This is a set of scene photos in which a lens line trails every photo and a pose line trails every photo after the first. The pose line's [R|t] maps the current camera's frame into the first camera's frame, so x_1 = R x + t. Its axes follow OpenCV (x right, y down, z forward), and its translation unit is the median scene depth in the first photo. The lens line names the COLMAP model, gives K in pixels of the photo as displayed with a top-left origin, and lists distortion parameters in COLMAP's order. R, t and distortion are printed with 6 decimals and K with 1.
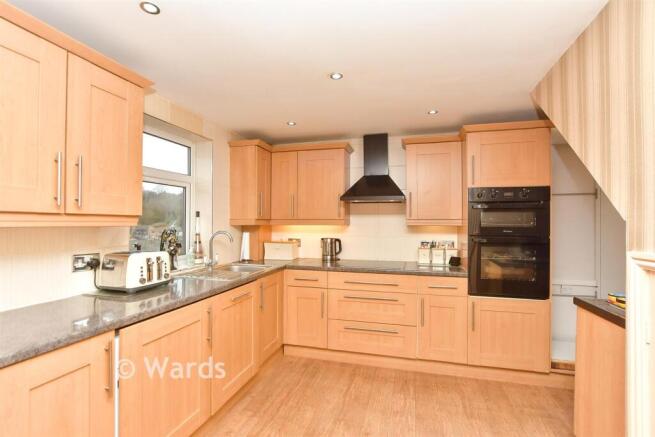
lens RADIAL K [[307.5, 0, 329.0], [0, 307.5, 222.4], [0, 0, 1]] dist [-0.011727, -0.000443]
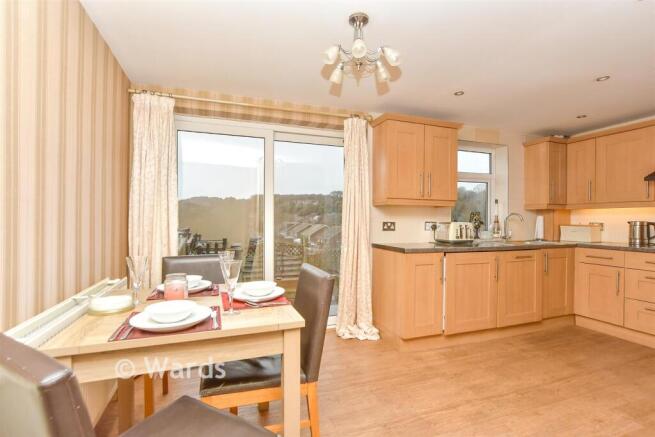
lens RADIAL K [[307.5, 0, 326.6], [0, 307.5, 221.3], [0, 0, 1]] dist [-0.011727, -0.000443]
pose [[0.569429, 0.005689, -0.822021, 0.263219], [-0.001779, 0.999982, 0.005689, 0.055639], [0.822039, -0.001777, 0.569429, -0.398150]]
